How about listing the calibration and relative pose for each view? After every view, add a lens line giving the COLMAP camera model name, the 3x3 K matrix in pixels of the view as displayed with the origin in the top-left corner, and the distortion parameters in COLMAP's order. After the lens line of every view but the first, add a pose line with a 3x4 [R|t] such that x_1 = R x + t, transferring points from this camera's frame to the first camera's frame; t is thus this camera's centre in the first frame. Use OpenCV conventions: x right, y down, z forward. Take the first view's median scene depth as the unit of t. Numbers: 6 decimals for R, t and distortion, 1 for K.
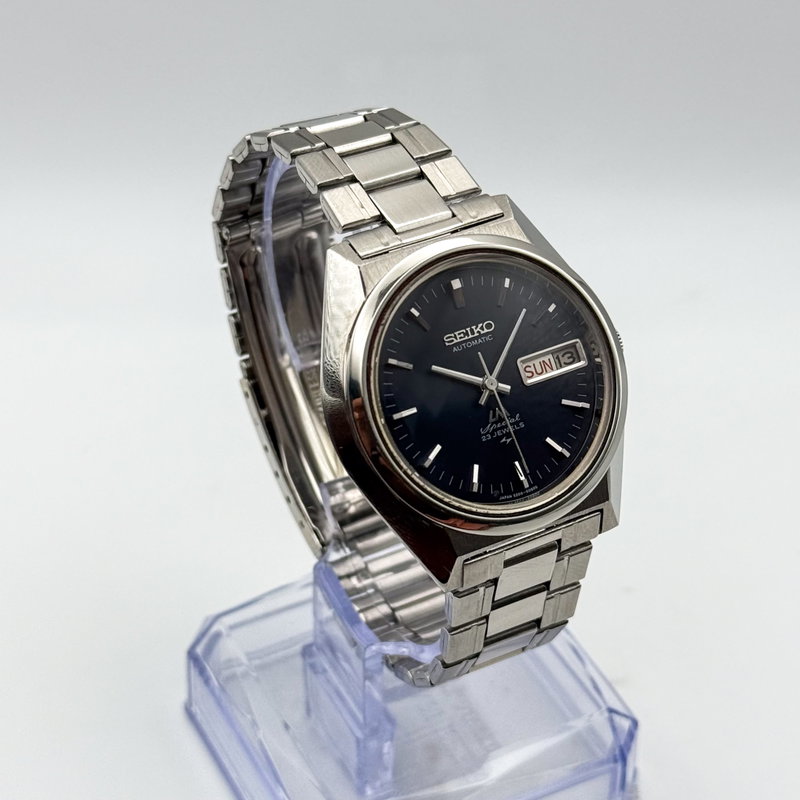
lens RADIAL K [[2147.8, 0, 400.0], [0, 2147.8, 400.0], [0, 0, 1]] dist [-0.041449, 0.140430]
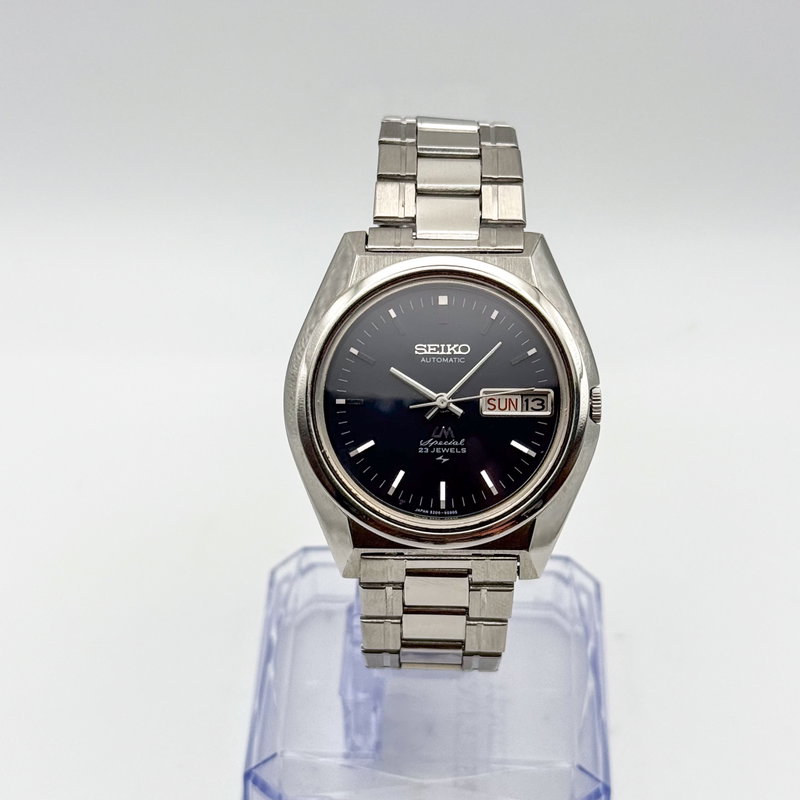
lens RADIAL K [[2147.8, 0, 400.0], [0, 2147.8, 400.0], [0, 0, 1]] dist [-0.041449, 0.140430]
pose [[0.867407, 0.312010, -0.387628, 0.415764], [-0.306343, 0.948710, 0.078123, -0.081186], [0.392122, 0.050983, 0.918499, 0.042115]]
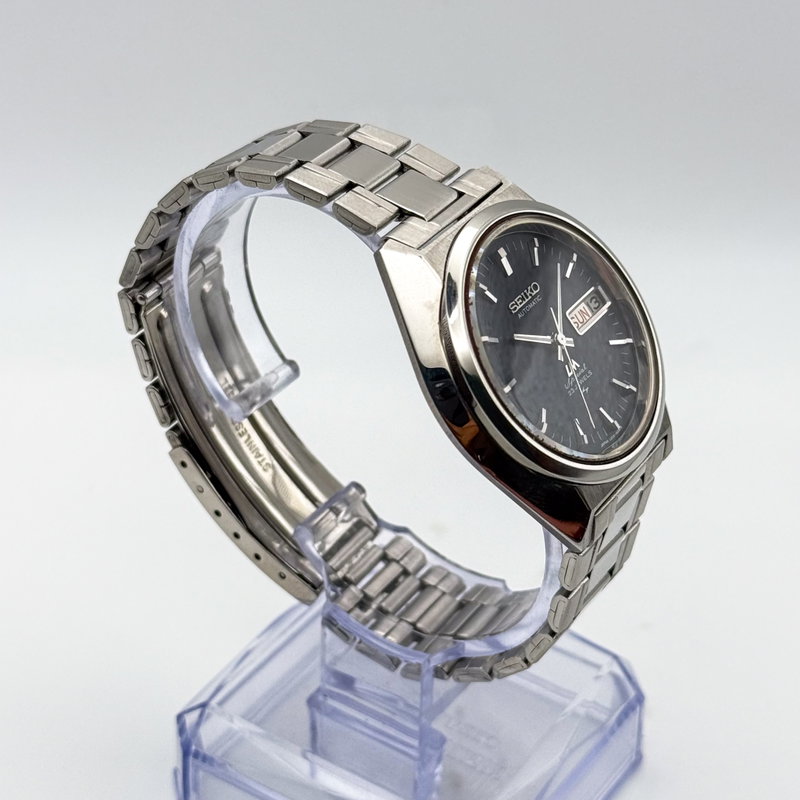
lens RADIAL K [[2147.8, 0, 400.0], [0, 2147.8, 400.0], [0, 0, 1]] dist [-0.041449, 0.140430]
pose [[0.868668, -0.260224, 0.421545, -0.445933], [0.287380, 0.957816, -0.000927, -0.001044], [-0.403521, 0.121948, 0.906807, 0.117028]]
